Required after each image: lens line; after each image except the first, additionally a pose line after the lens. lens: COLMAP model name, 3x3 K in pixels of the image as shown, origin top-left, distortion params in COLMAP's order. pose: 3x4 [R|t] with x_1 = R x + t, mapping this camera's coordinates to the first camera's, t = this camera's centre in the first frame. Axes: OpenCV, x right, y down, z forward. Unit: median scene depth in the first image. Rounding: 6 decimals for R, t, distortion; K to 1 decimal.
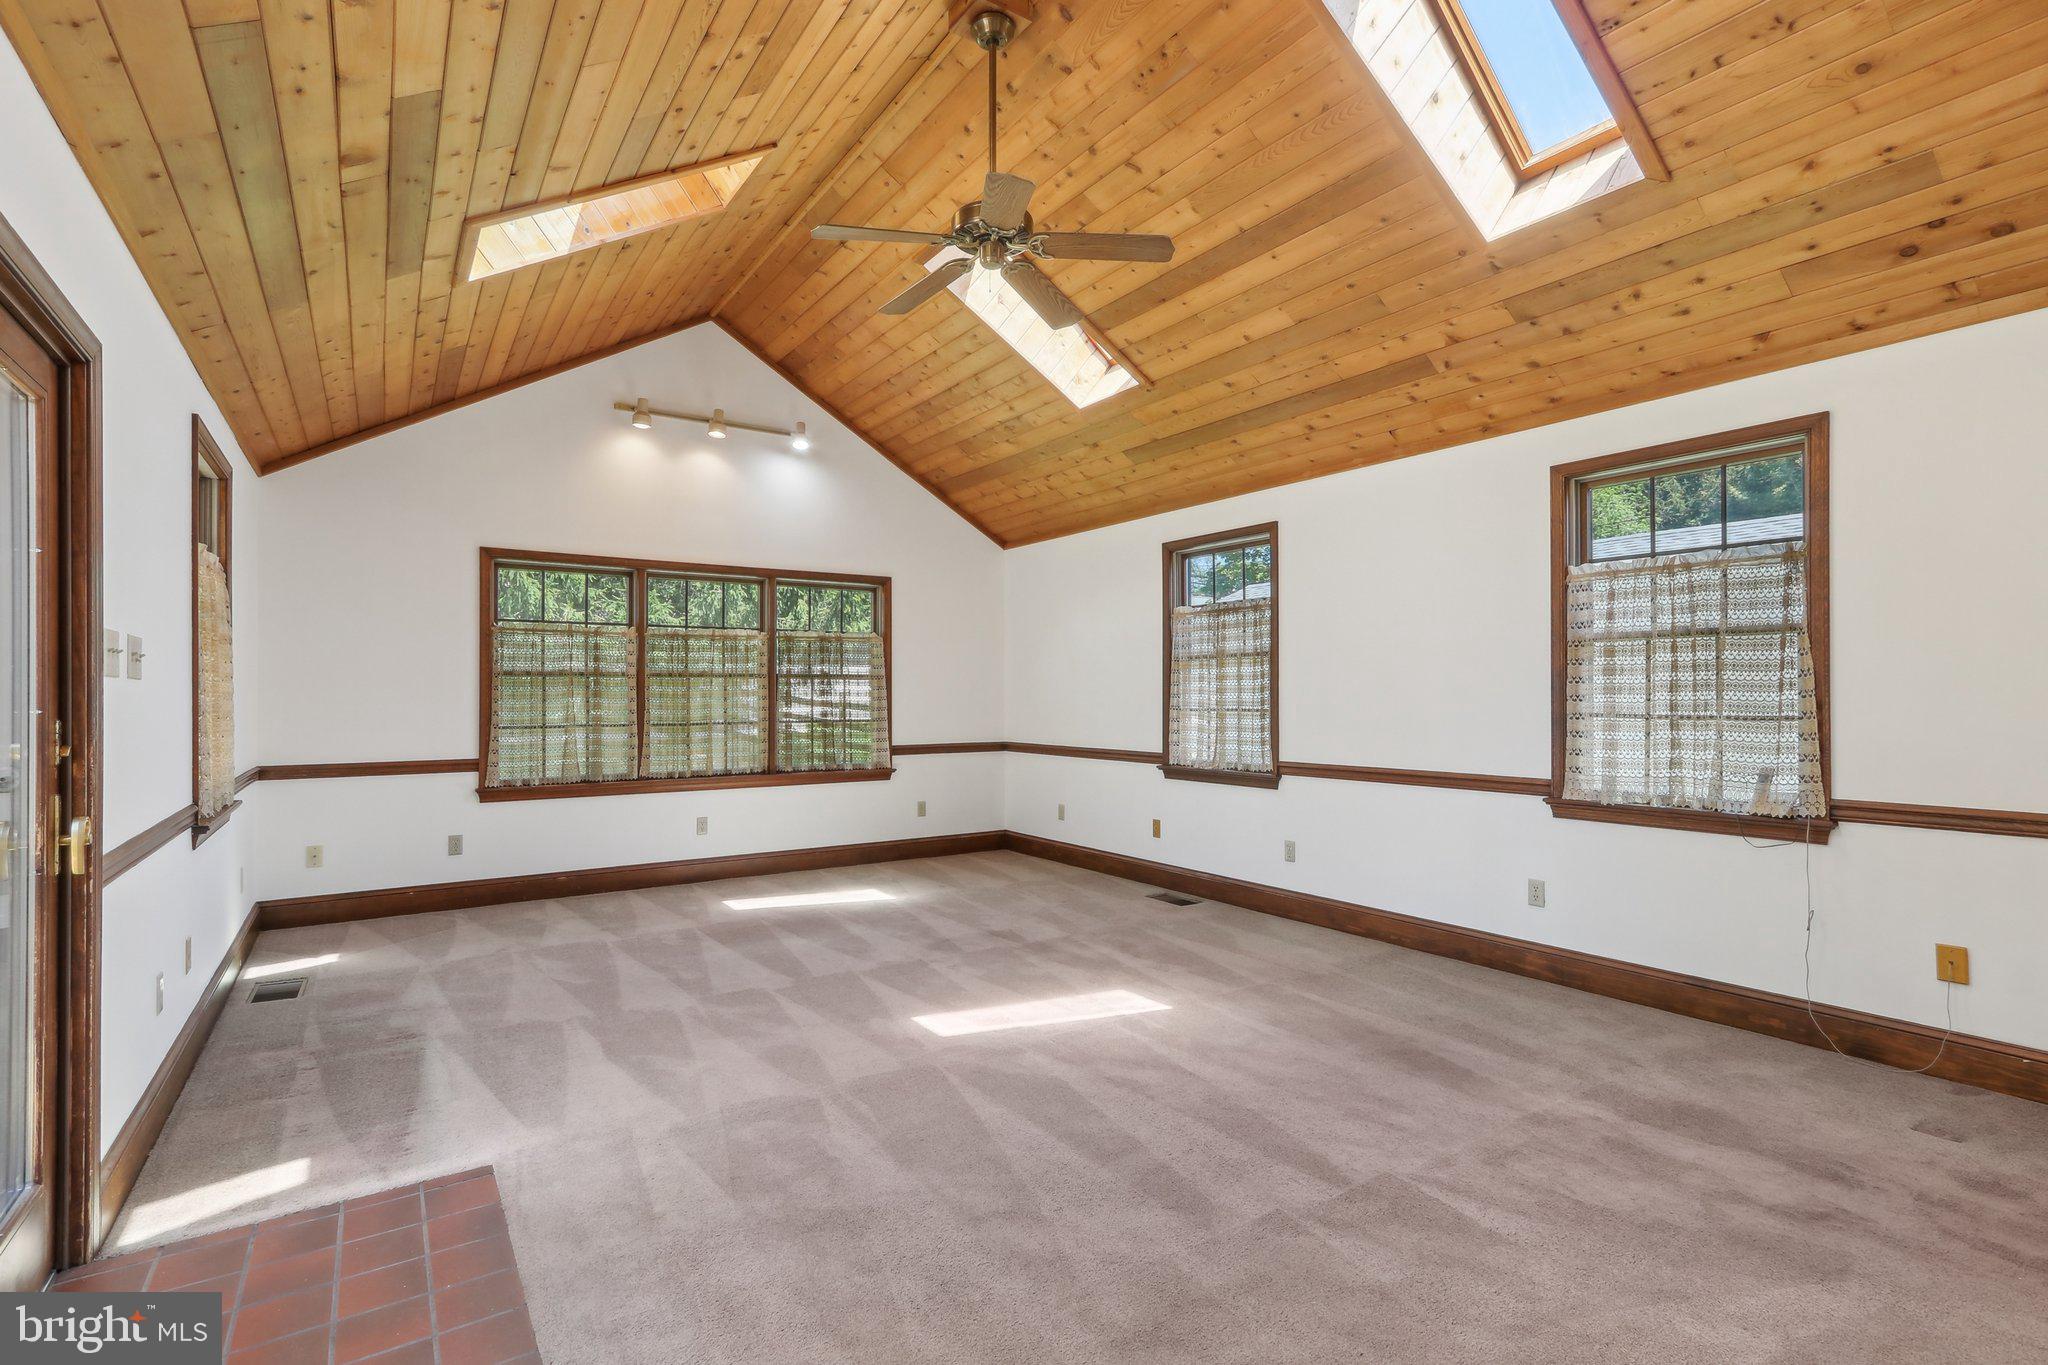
lens RADIAL K [[961.0, 0, 1024.0], [0, 961.0, 682.5], [0, 0, 1]] dist [0.002729, 0.000447]
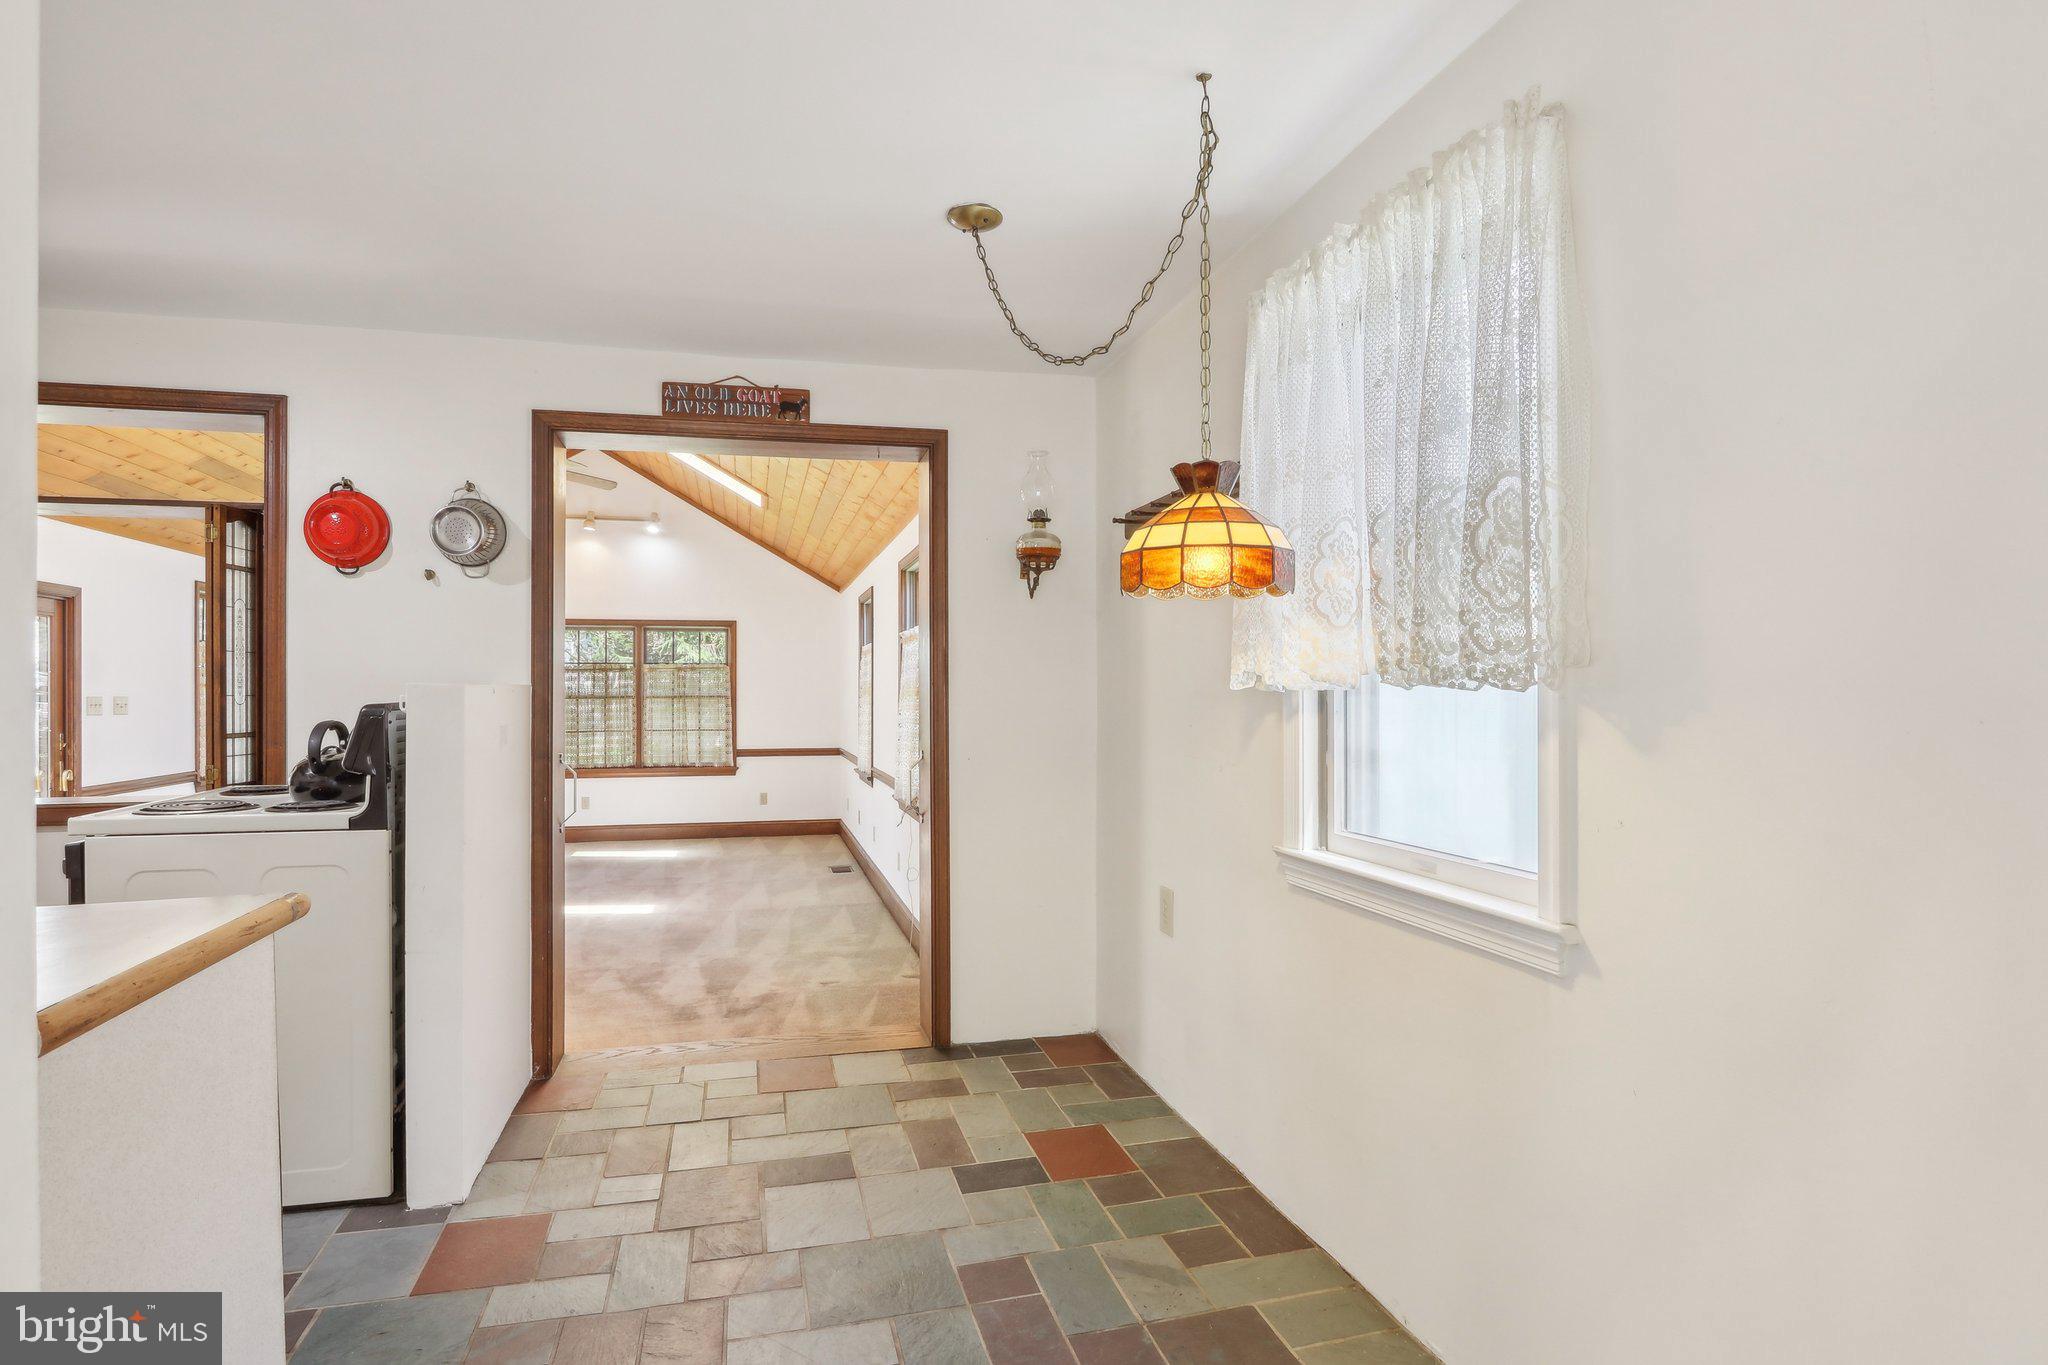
lens RADIAL K [[1113.9, 0, 1014.4], [0, 1113.9, 689.0], [0, 0, 1]] dist [-0.001111, 0.000370]
pose [[0.939744, 0.000172, -0.341878, 1.228130], [0.003689, 0.999937, 0.010642, -0.052164], [0.341858, -0.011262, 0.939684, -0.492083]]
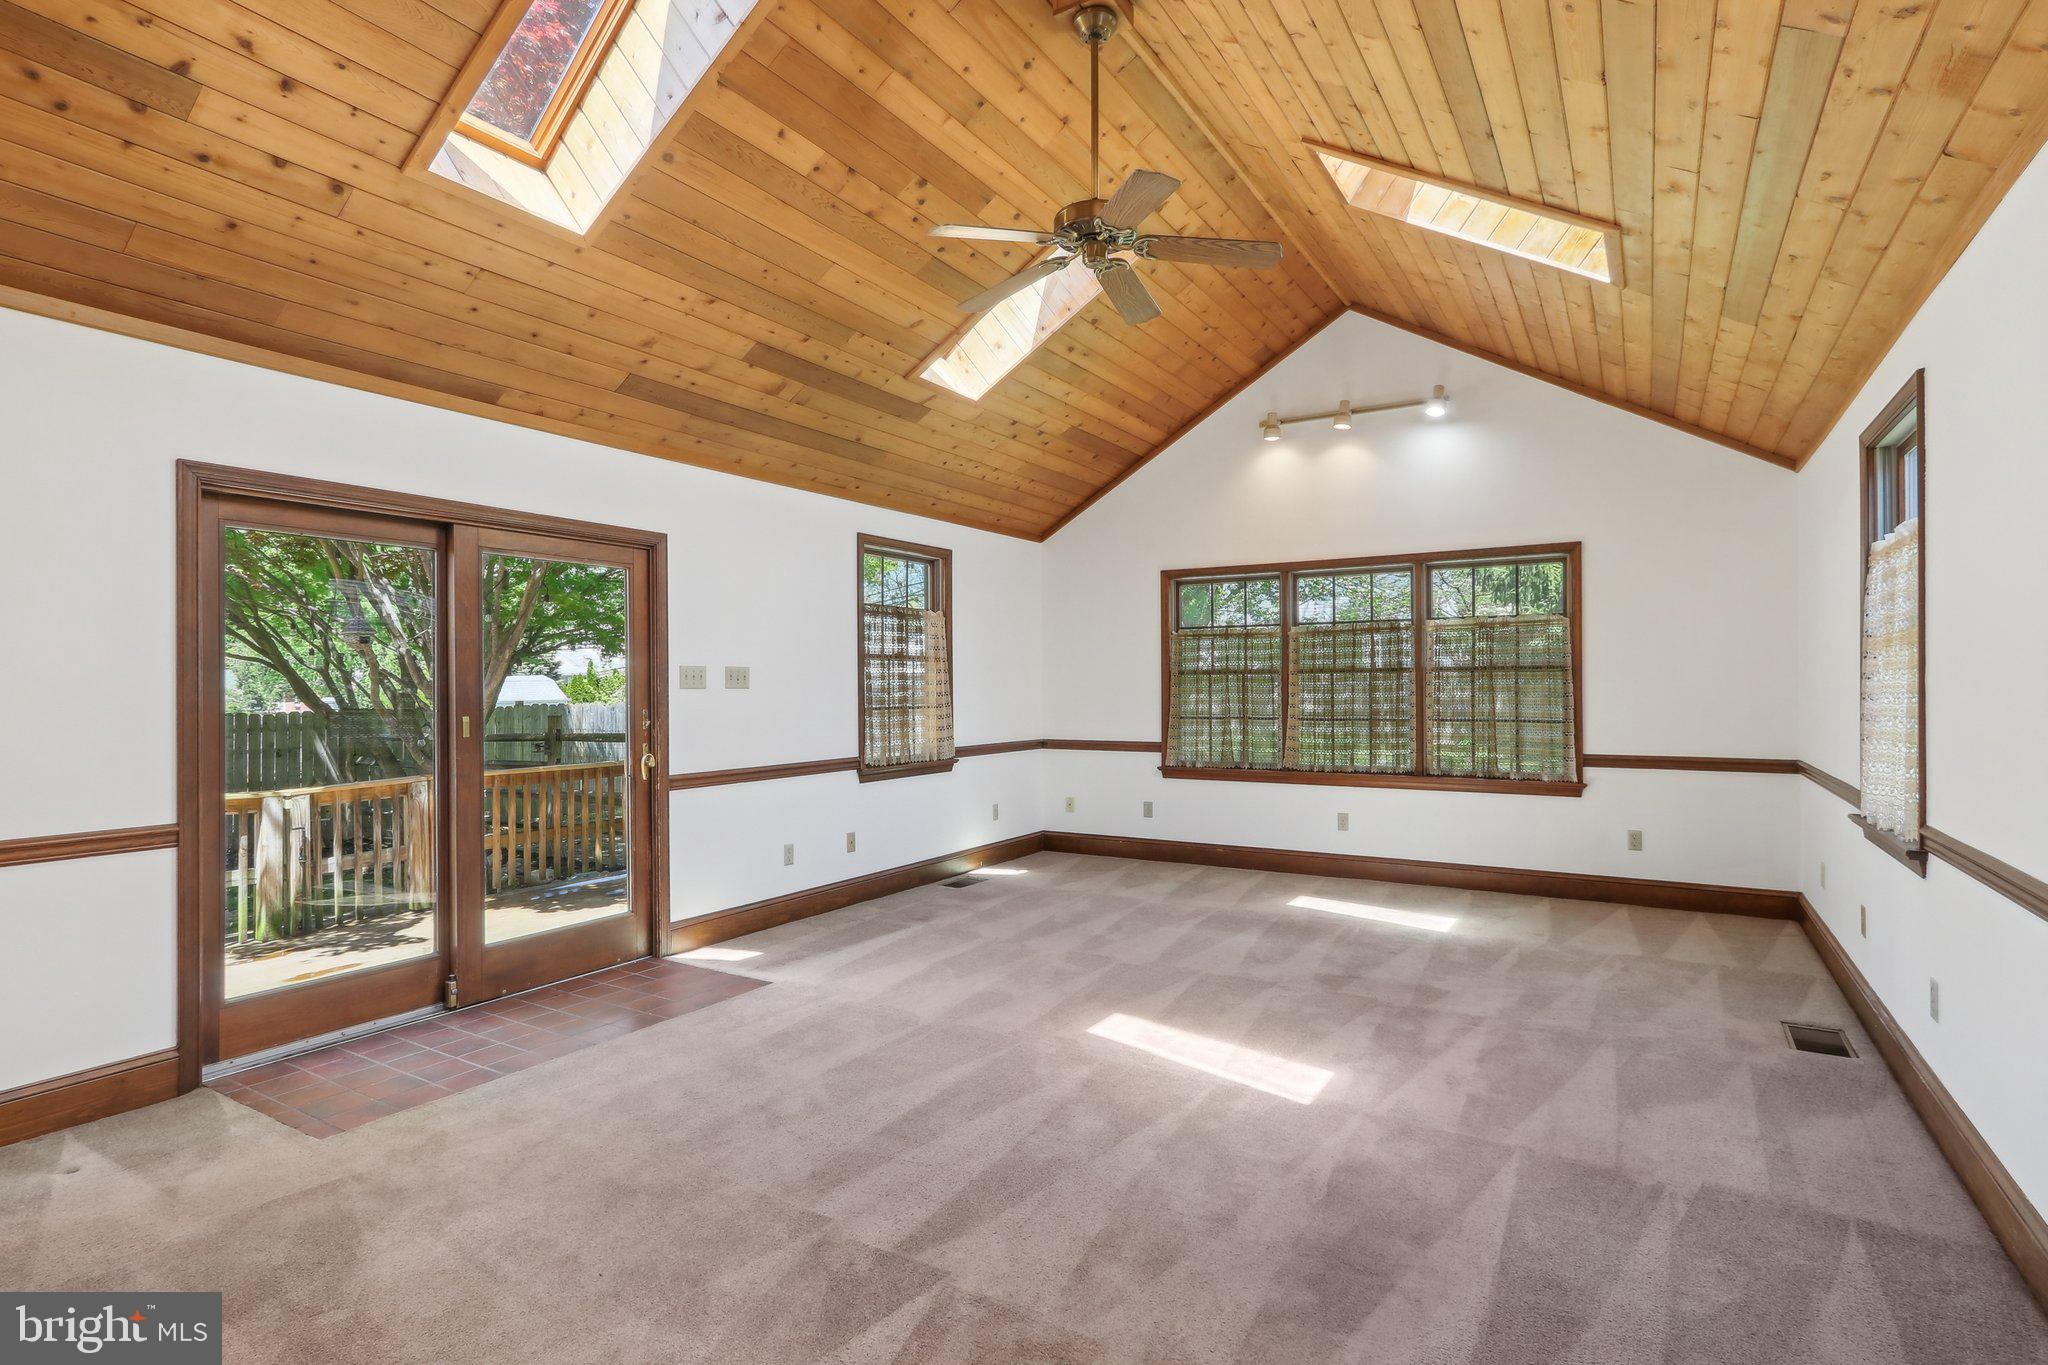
lens RADIAL K [[995.0, 0, 1024.0], [0, 995.0, 682.5], [0, 0, 1]] dist [0.003007, 0.000708]
pose [[0.413092, -0.003337, -0.910683, 0.697263], [0.018254, 0.999823, 0.004616, -0.009143], [0.910506, -0.018531, 0.413080, 0.407875]]
